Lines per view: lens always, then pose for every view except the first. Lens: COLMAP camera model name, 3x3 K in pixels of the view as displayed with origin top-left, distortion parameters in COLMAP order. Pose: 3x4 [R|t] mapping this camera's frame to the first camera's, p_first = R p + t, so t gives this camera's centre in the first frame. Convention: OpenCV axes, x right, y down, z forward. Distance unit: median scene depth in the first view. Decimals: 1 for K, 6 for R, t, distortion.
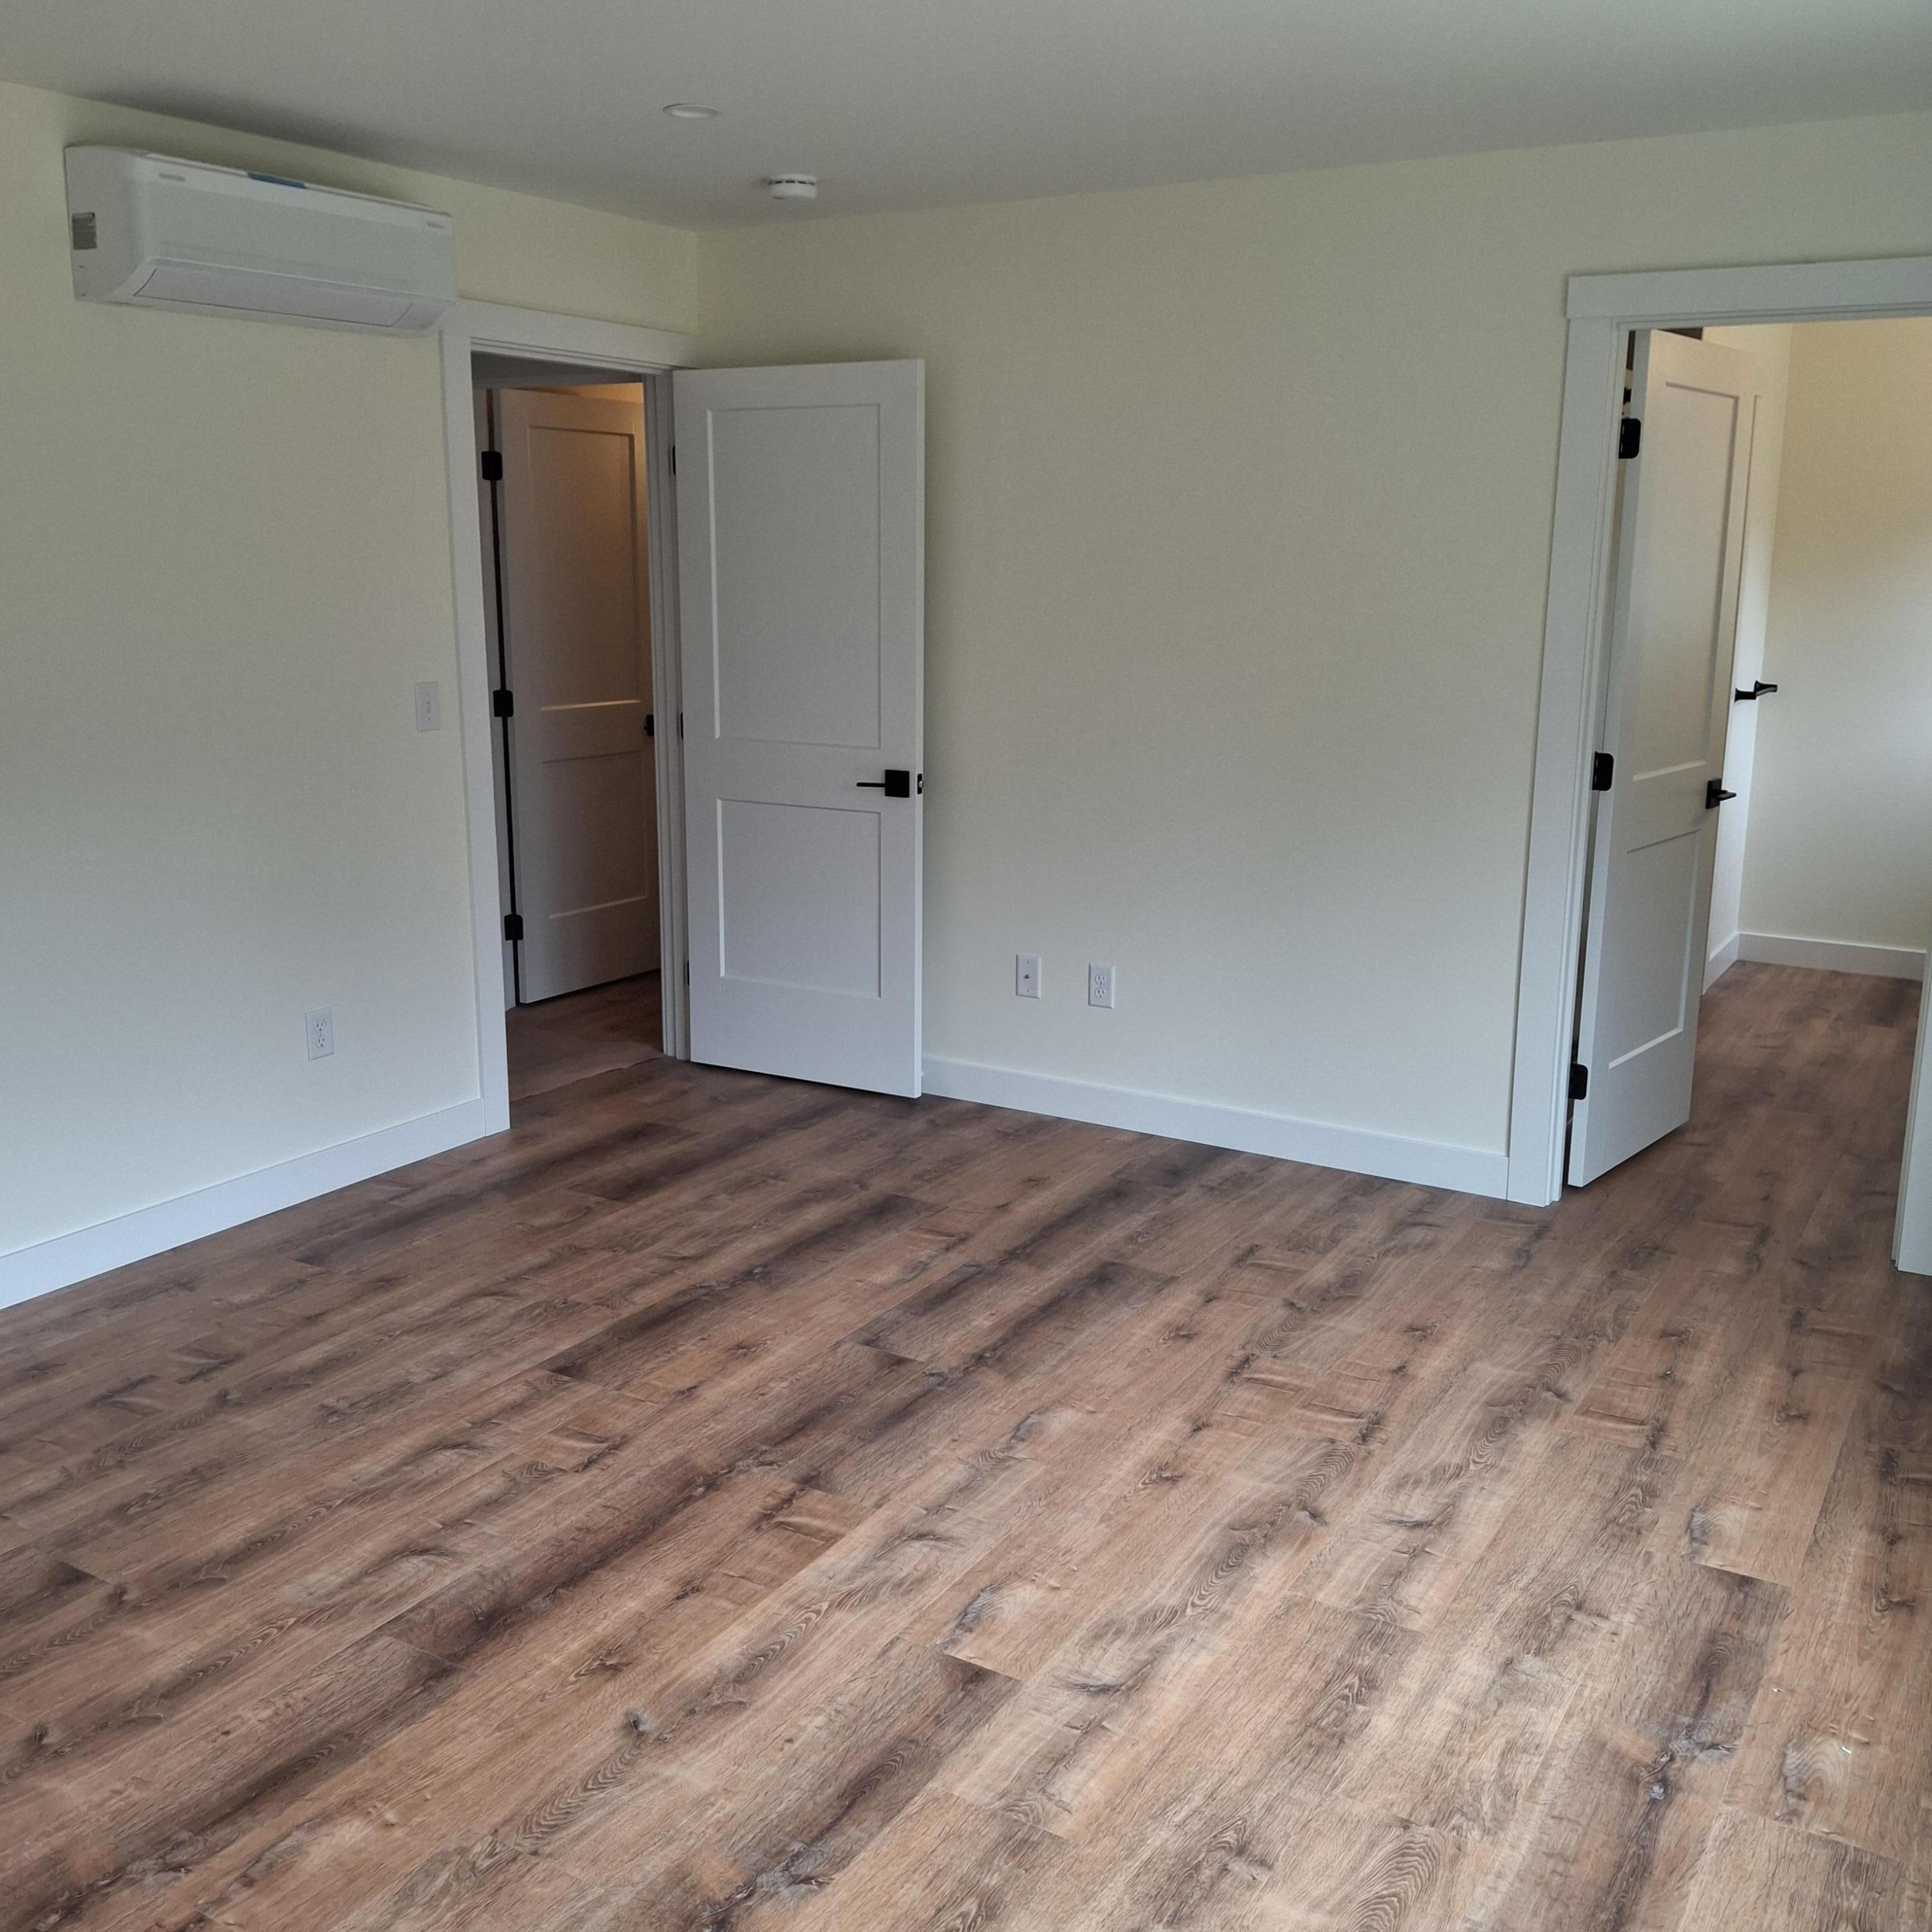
lens RADIAL K [[1892.1, 0, 967.9], [0, 1892.1, 964.8], [0, 0, 1]] dist [-0.045603, 0.000000]
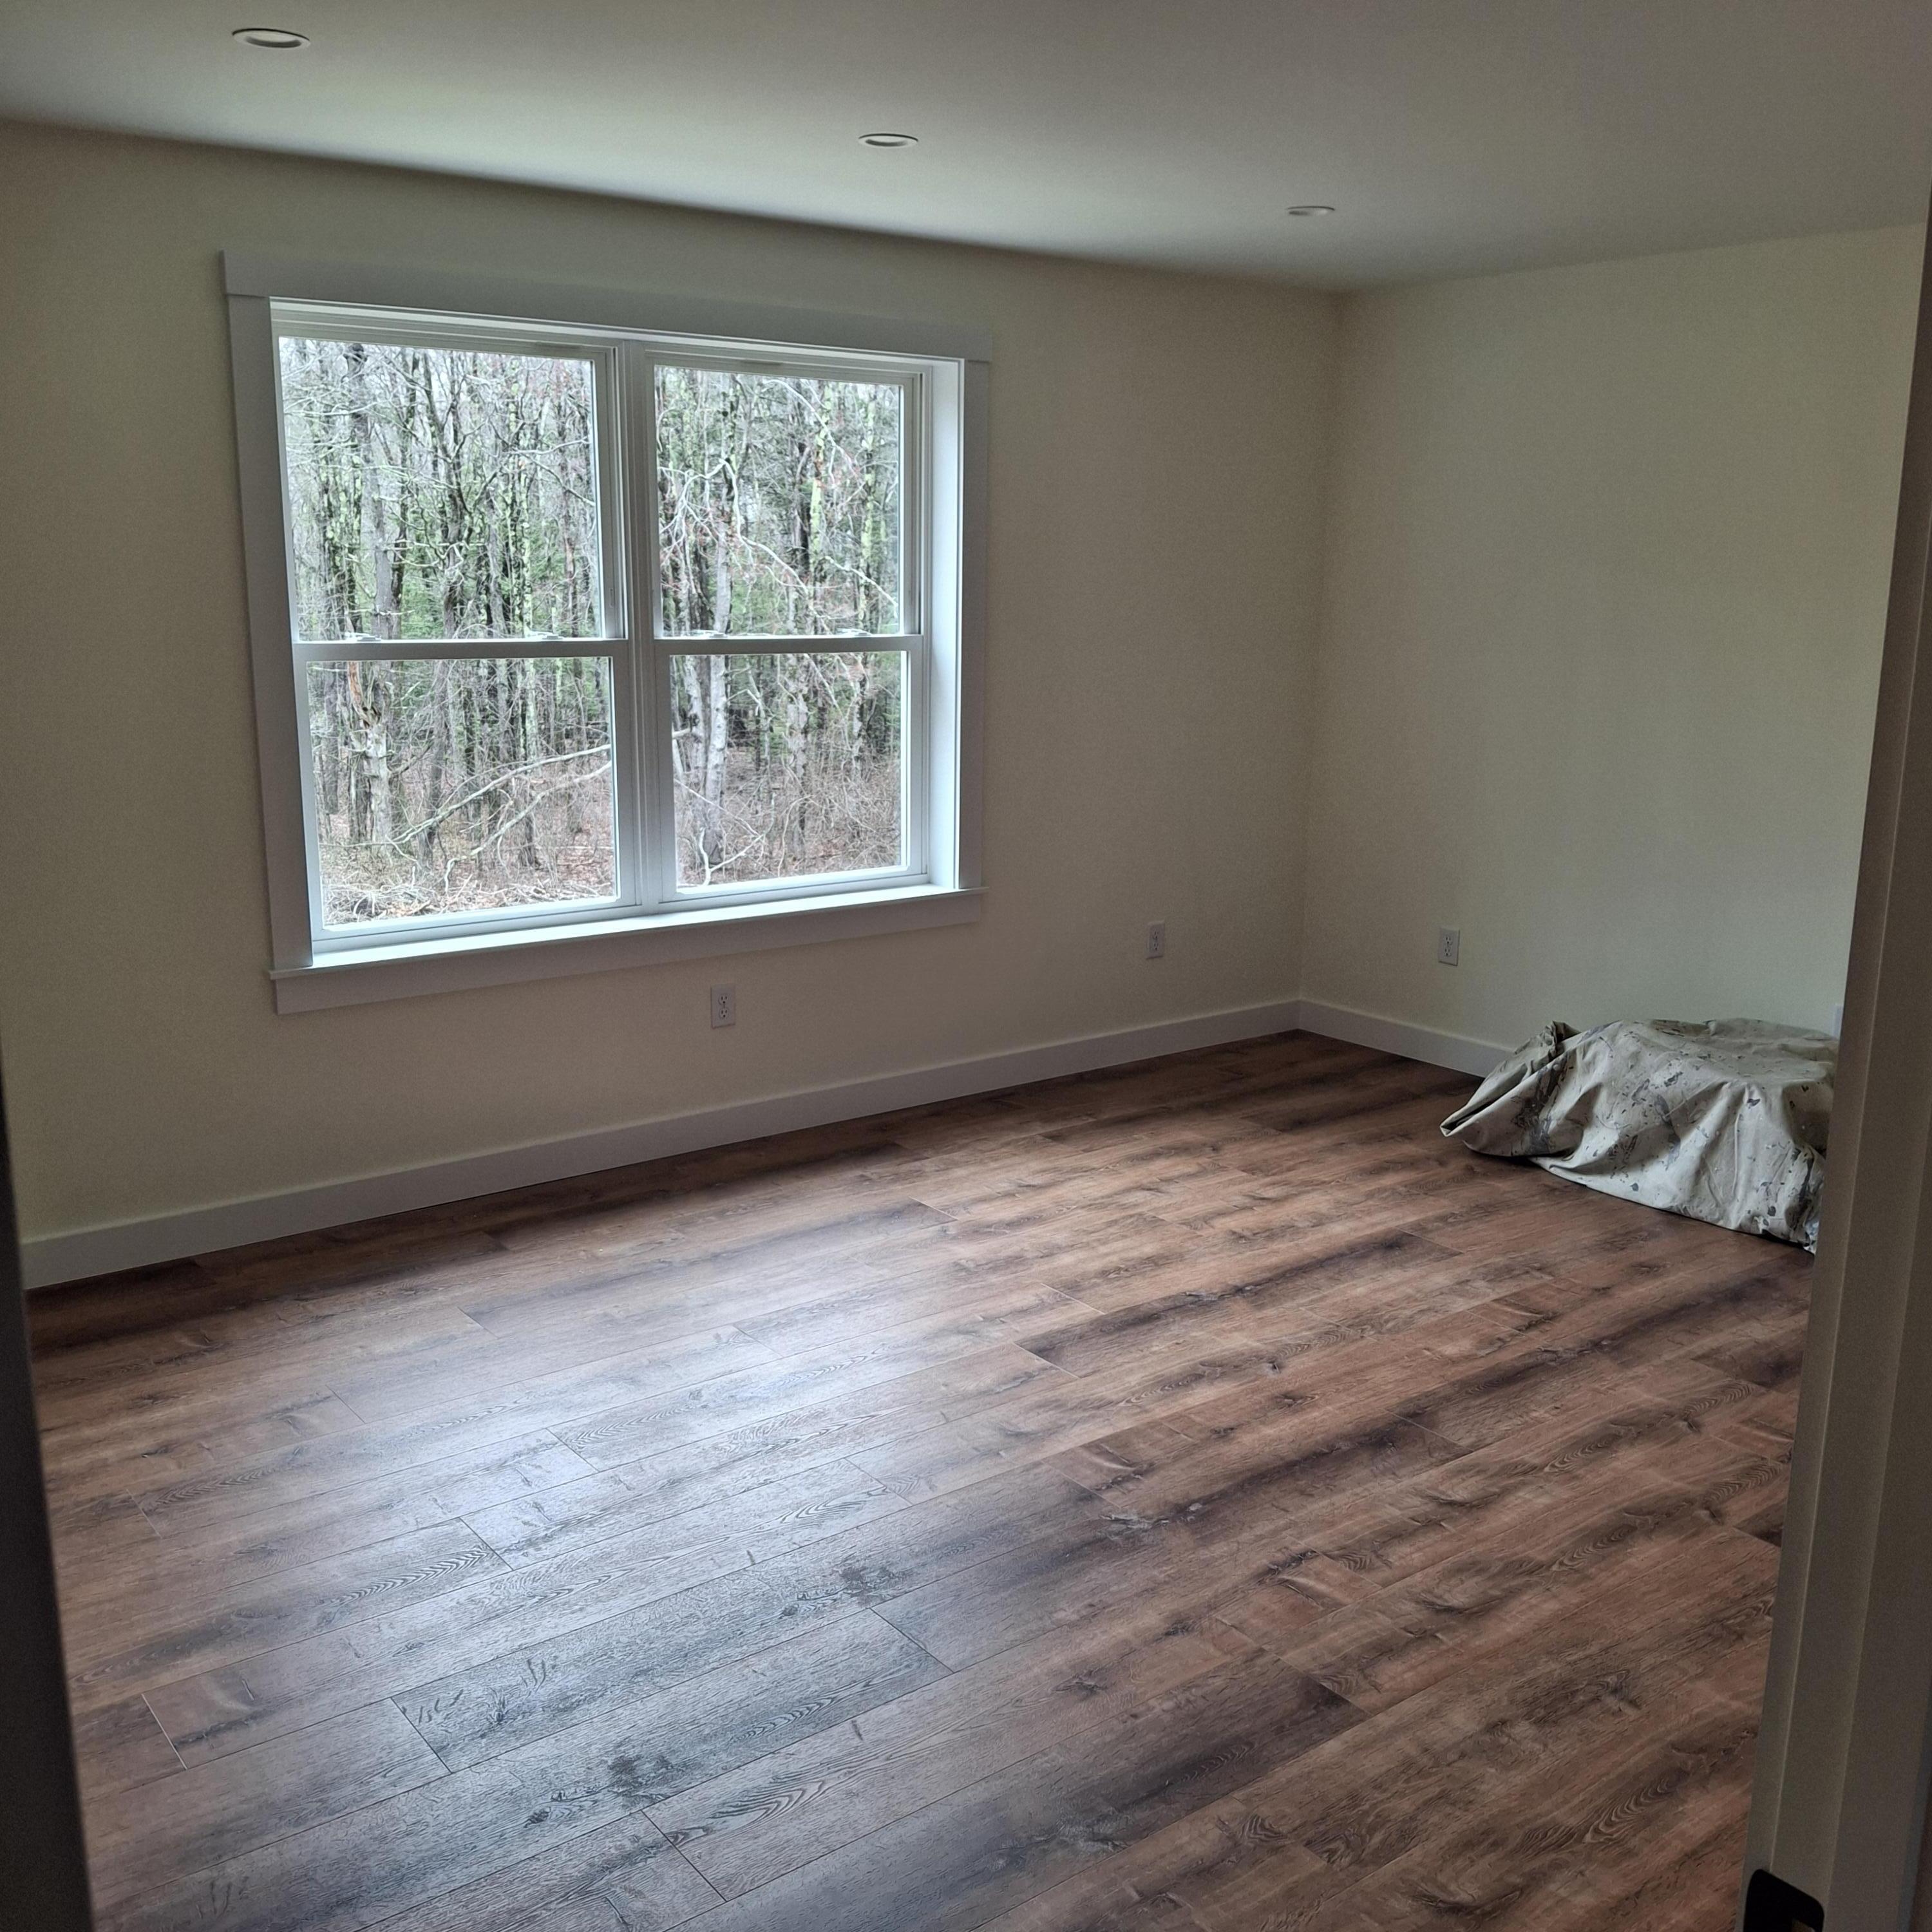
lens RADIAL K [[1892.1, 0, 964.5], [0, 1892.1, 967.5], [0, 0, 1]] dist [-0.045603, 0.000000]
pose [[-0.929894, -0.093628, 0.355712, -0.381043], [0.066056, 0.908833, 0.411897, -0.439030], [-0.361848, 0.406518, -0.838933, 1.871636]]
